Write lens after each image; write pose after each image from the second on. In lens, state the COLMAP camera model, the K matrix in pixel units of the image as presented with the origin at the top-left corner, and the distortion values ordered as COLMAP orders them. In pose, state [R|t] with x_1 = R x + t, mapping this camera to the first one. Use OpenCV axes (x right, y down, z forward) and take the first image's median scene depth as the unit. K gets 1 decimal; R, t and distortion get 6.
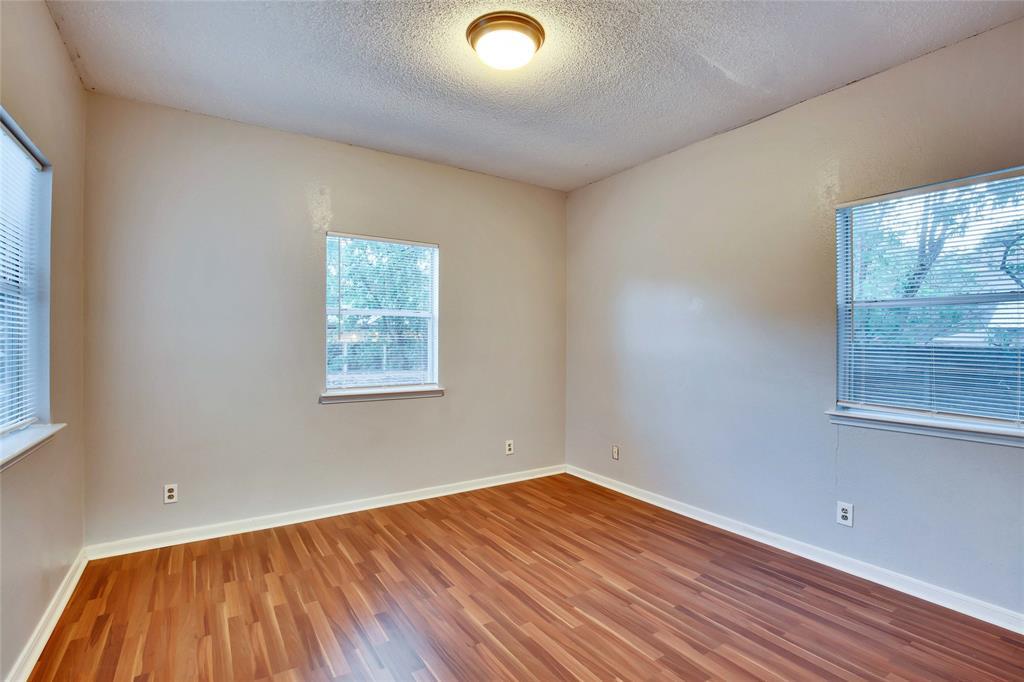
lens RADIAL K [[482.9, 0, 510.8], [0, 482.9, 334.1], [0, 0, 1]] dist [-0.033159, 0.006725]
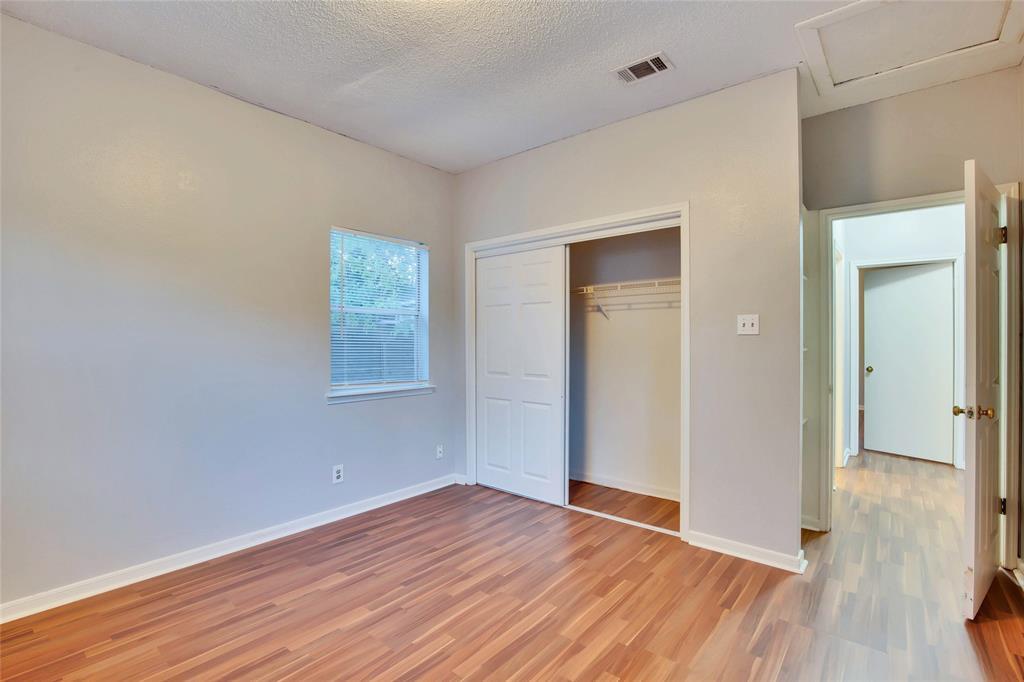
lens RADIAL K [[482.9, 0, 504.8], [0, 482.9, 343.1], [0, 0, 1]] dist [-0.033159, 0.006725]
pose [[-0.293977, -0.004001, 0.955804, -0.684792], [-0.011323, 0.999936, 0.000703, 0.029474], [-0.955745, -0.010616, -0.294003, 1.031542]]
